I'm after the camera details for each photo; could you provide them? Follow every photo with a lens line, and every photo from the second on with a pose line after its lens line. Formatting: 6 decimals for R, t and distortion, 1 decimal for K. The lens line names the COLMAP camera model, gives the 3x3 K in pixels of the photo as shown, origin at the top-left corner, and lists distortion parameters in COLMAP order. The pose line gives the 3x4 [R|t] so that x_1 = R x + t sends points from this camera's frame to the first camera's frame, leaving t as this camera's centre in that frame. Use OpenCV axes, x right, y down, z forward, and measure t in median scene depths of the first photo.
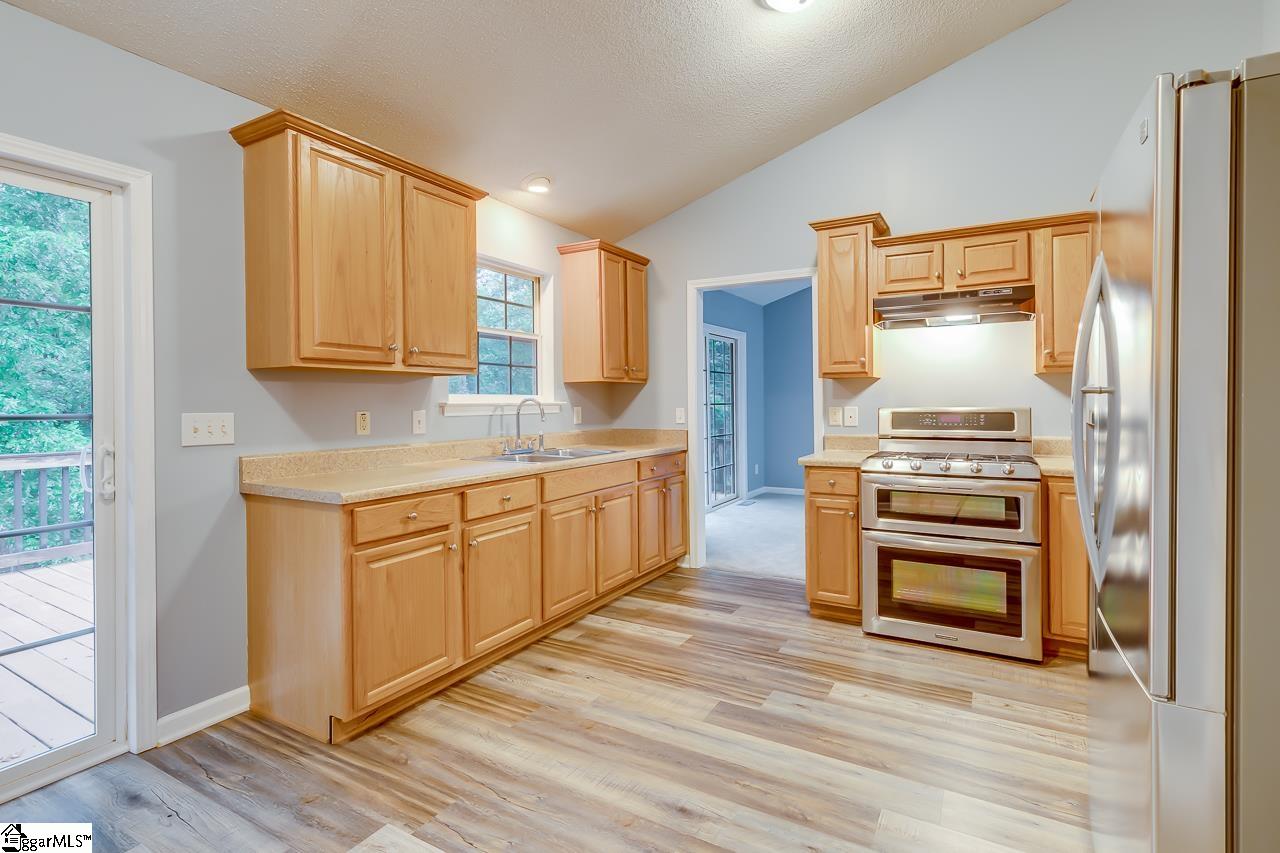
lens RADIAL K [[578.8, 0, 642.3], [0, 578.8, 412.5], [0, 0, 1]] dist [0.003875, 0.000694]
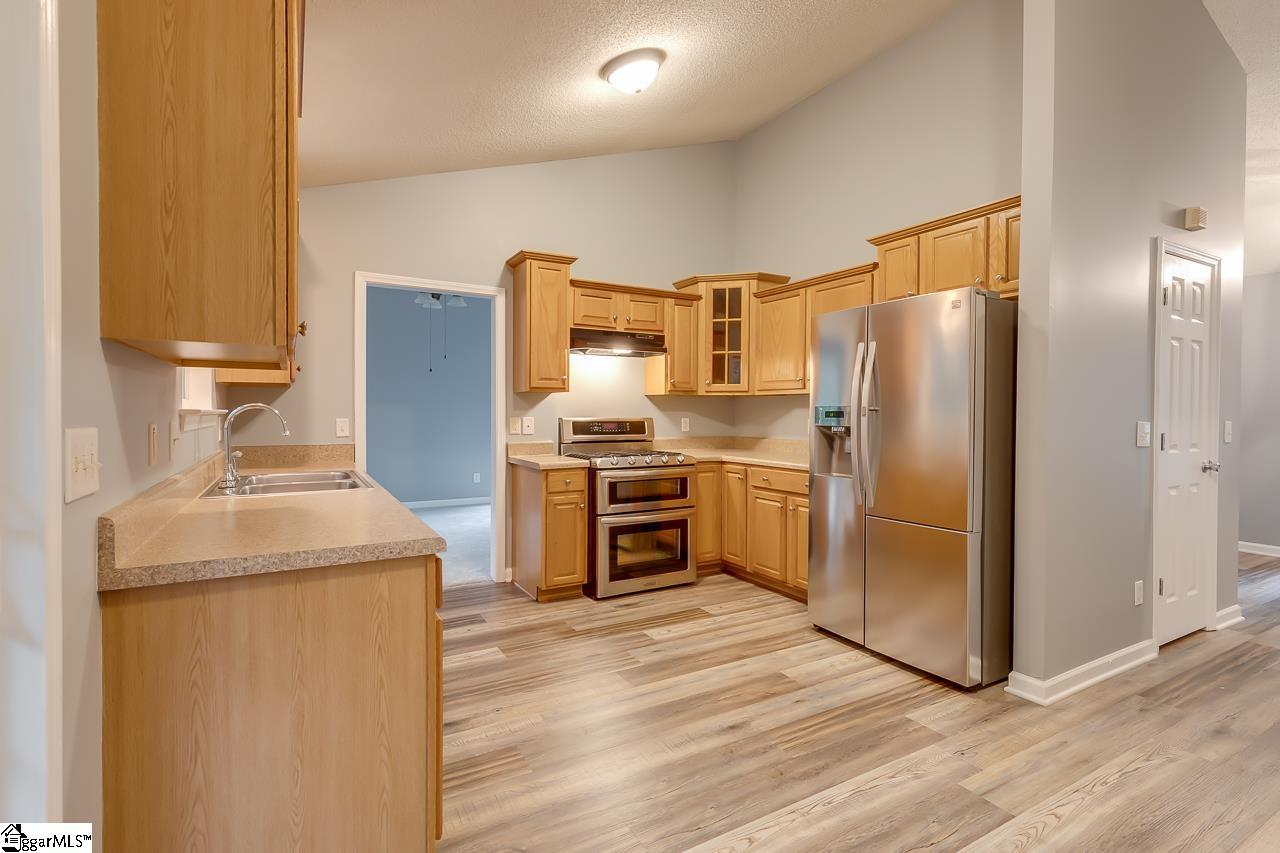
lens RADIAL K [[599.6, 0, 609.2], [0, 599.6, 423.6], [0, 0, 1]] dist [0.002782, 0.000325]
pose [[0.539470, -0.005824, 0.841985, -0.733013], [0.007061, 0.999972, 0.002392, 0.001400], [-0.841975, 0.004655, 0.539496, 0.307721]]
